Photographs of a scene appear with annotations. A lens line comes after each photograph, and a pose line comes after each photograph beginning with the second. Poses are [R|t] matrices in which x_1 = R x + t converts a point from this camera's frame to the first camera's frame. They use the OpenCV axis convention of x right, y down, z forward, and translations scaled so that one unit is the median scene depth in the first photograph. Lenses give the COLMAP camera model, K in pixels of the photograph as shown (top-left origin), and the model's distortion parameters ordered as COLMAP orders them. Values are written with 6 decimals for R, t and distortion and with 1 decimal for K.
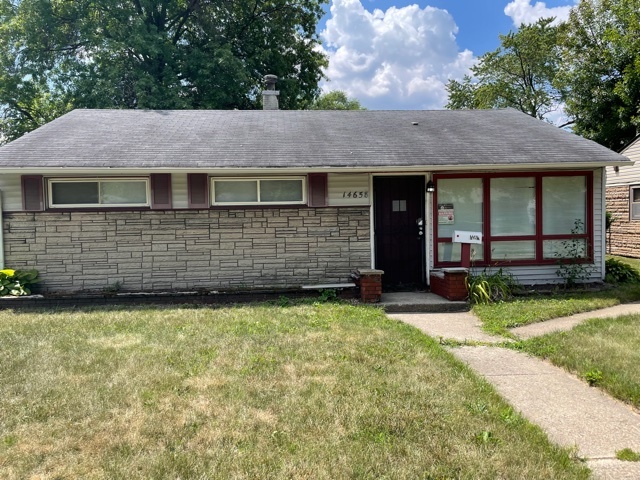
lens RADIAL K [[483.8, 0, 315.8], [0, 483.8, 238.1], [0, 0, 1]] dist [0.070825, -0.082992]
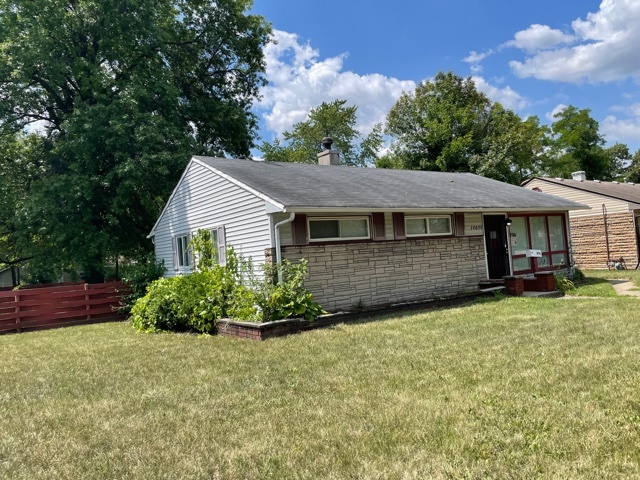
lens RADIAL K [[483.8, 0, 315.8], [0, 483.8, 238.1], [0, 0, 1]] dist [0.070825, -0.082992]
pose [[0.860030, -0.023294, 0.509712, -1.100277], [0.077529, 0.993324, -0.085419, 0.029554], [-0.504319, 0.112980, 0.856095, -0.004317]]
